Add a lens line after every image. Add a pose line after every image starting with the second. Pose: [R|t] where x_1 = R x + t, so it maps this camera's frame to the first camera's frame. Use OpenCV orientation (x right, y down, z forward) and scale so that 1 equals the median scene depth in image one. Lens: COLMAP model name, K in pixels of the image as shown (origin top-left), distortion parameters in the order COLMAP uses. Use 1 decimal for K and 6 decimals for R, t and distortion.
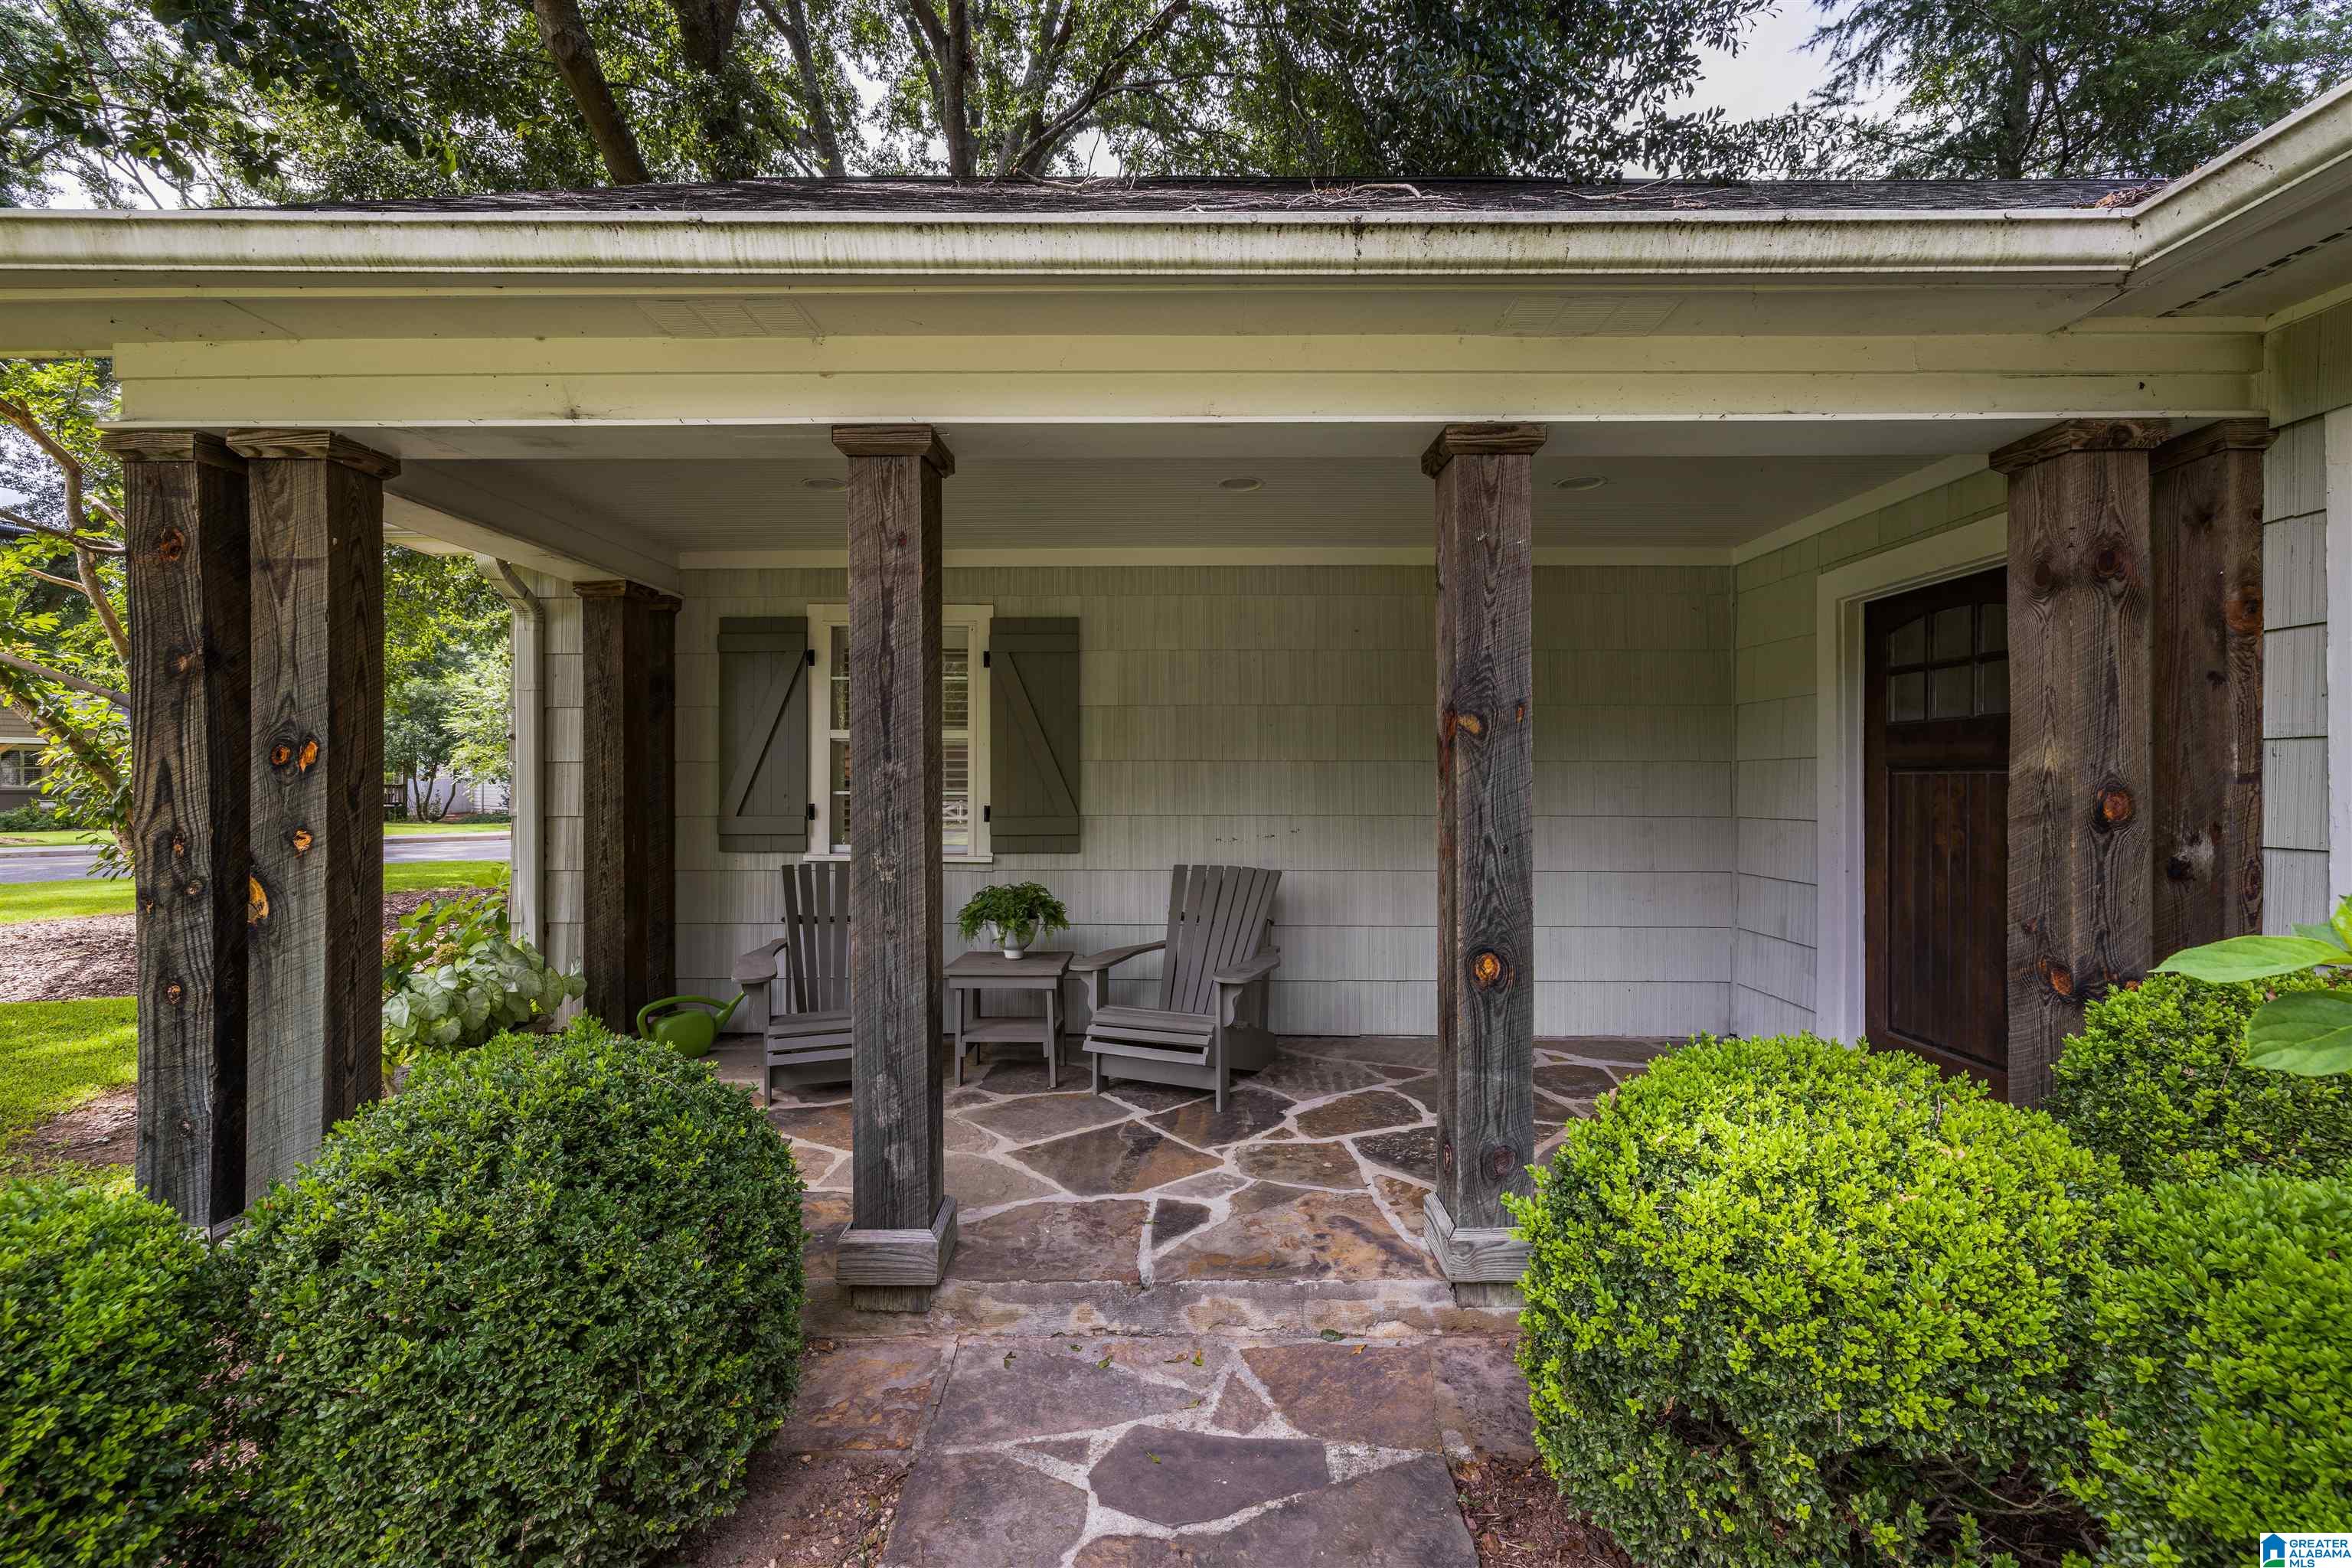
lens RADIAL K [[978.2, 0, 1176.0], [0, 978.2, 784.0], [0, 0, 1]] dist [-0.001173, -0.000093]
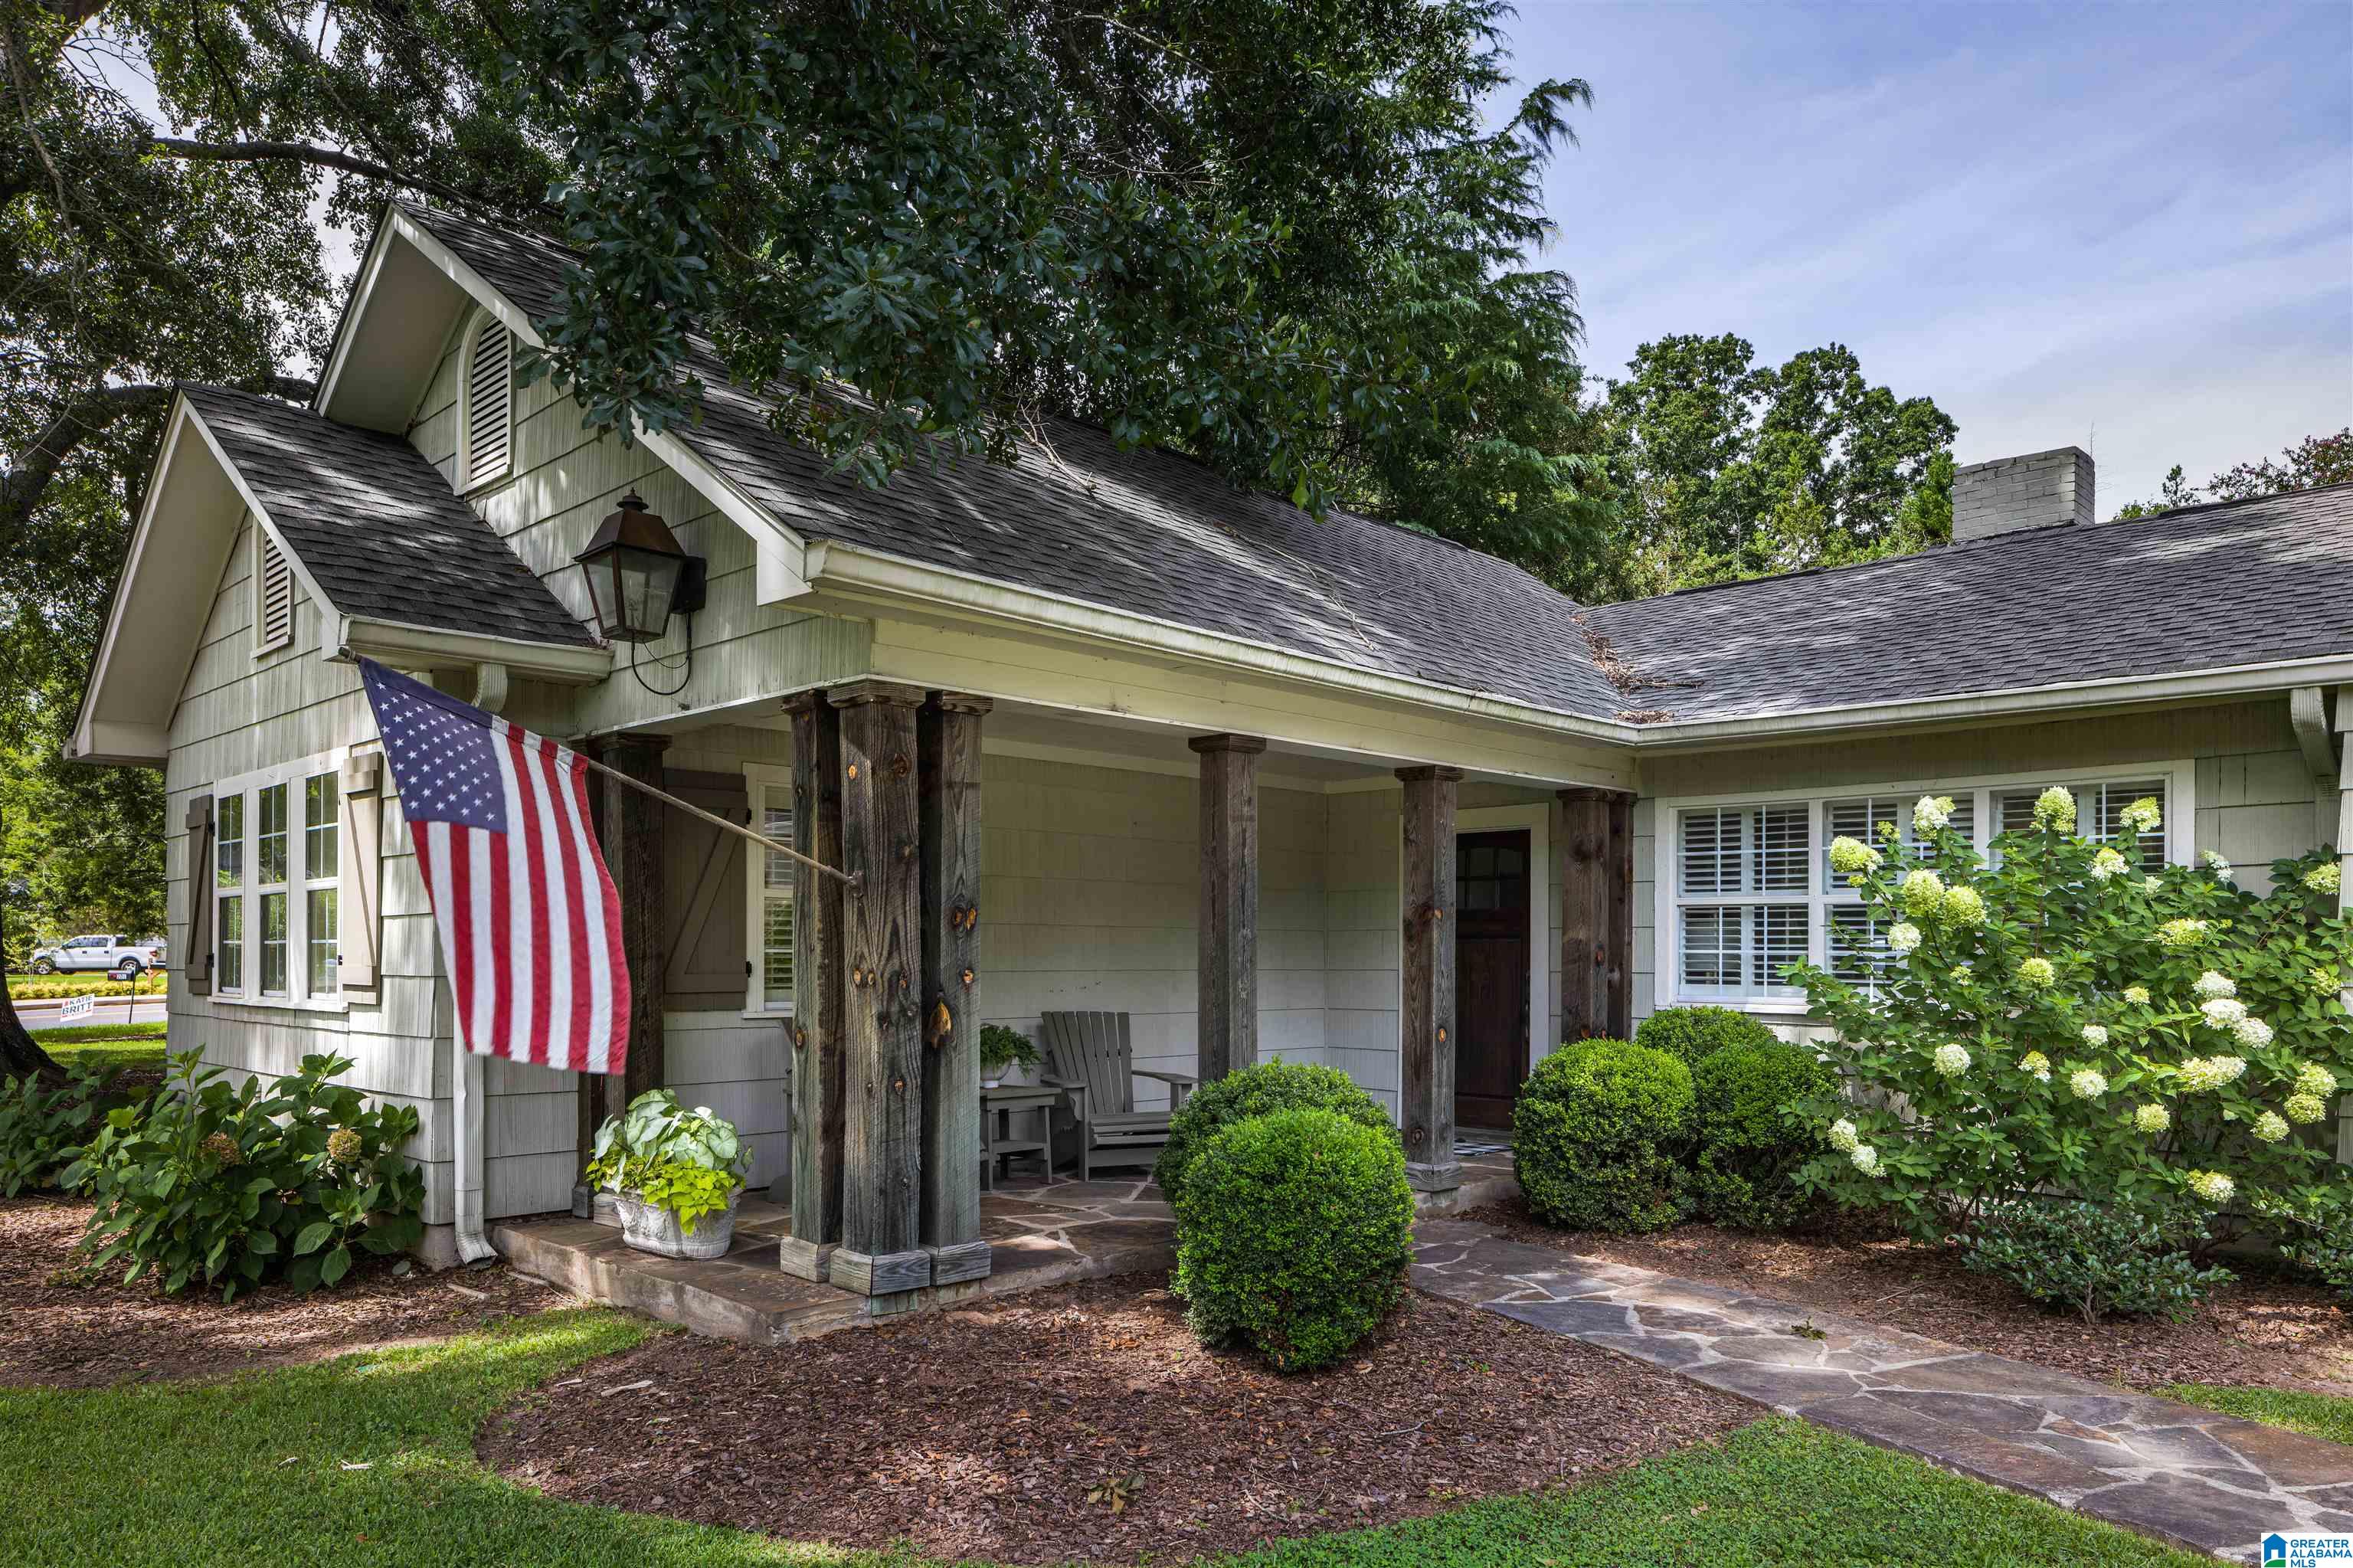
lens RADIAL K [[1608.6, 0, 1179.9], [0, 1608.6, 968.4], [0, 0, 1]] dist [0.000063, -0.001456]
pose [[0.688709, -0.004012, 0.725027, -2.414987], [-0.001842, 0.999972, 0.007282, 0.027507], [-0.725035, -0.006351, 0.688682, -0.872819]]
